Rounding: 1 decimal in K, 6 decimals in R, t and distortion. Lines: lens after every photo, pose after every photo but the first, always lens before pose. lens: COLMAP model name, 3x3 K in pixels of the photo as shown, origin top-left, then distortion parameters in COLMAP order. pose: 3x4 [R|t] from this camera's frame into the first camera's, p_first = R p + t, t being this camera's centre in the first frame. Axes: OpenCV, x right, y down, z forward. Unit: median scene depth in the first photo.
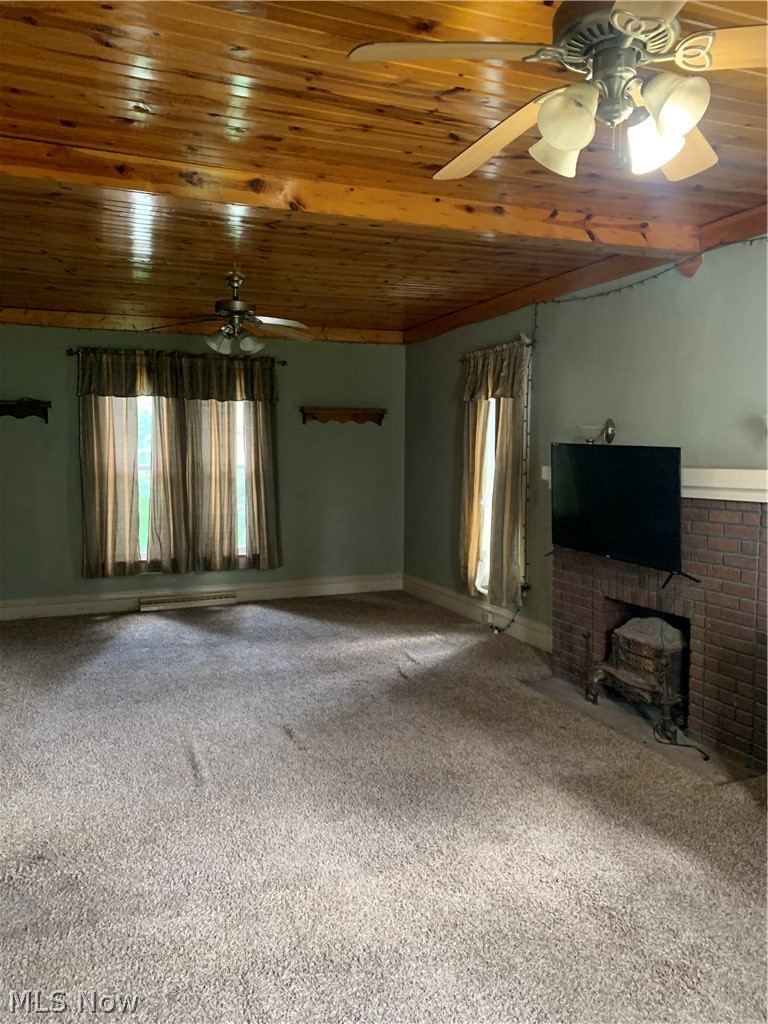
lens RADIAL K [[790.0, 0, 388.3], [0, 790.0, 523.0], [0, 0, 1]] dist [0.053170, -0.081336]
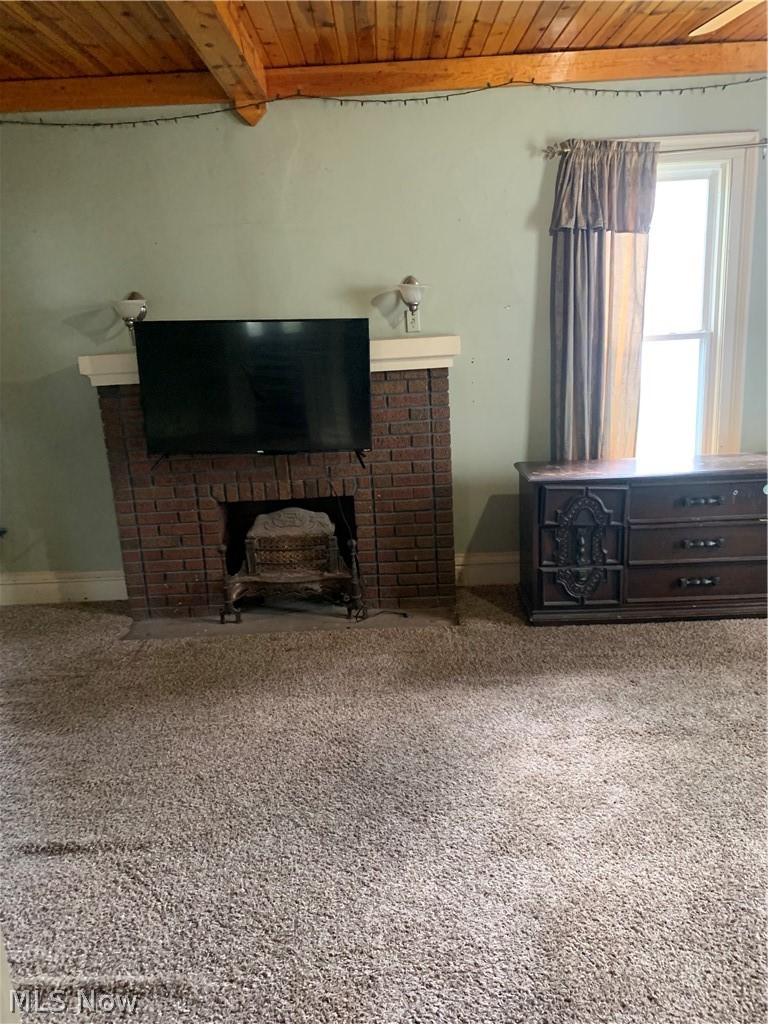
lens RADIAL K [[790.0, 0, 383.0], [0, 790.0, 519.1], [0, 0, 1]] dist [0.053170, -0.081336]
pose [[0.375770, -0.247511, 0.893048, -0.312256], [0.132293, 0.968130, 0.212655, -0.035832], [-0.917222, 0.038234, 0.396538, 0.352471]]
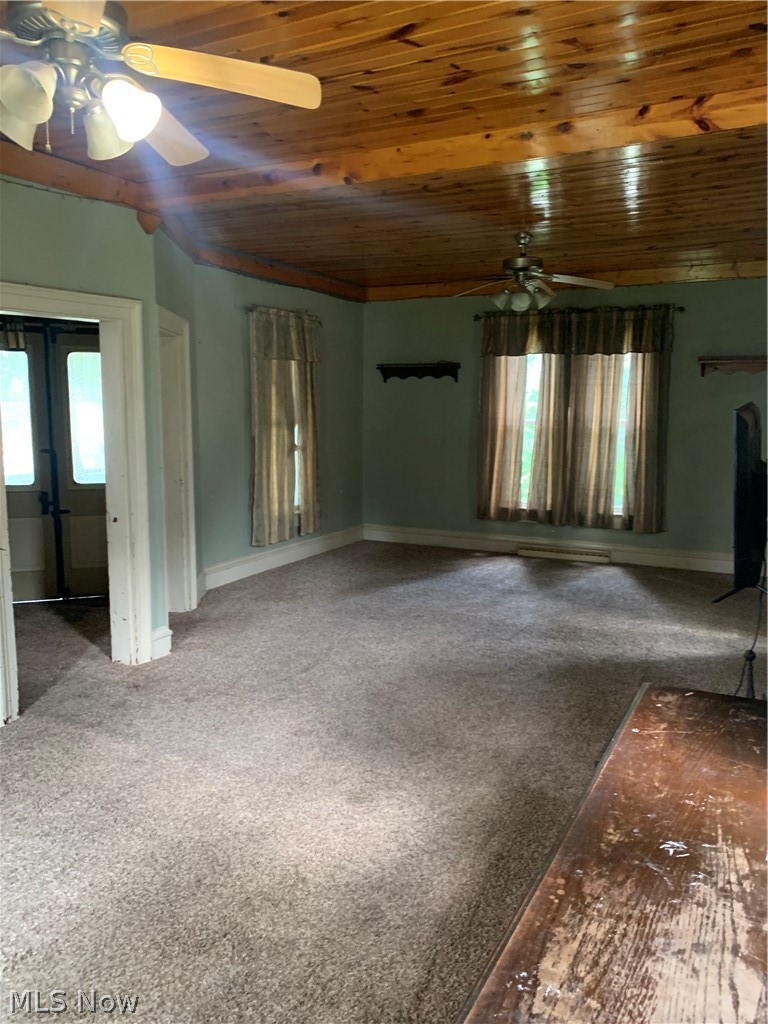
lens RADIAL K [[790.0, 0, 384.3], [0, 790.0, 512.4], [0, 0, 1]] dist [0.053170, -0.081336]
pose [[0.651306, 0.110344, -0.750750, 0.407189], [-0.076904, 0.993875, 0.079360, -0.019912], [0.754908, 0.006048, 0.655802, 0.171405]]
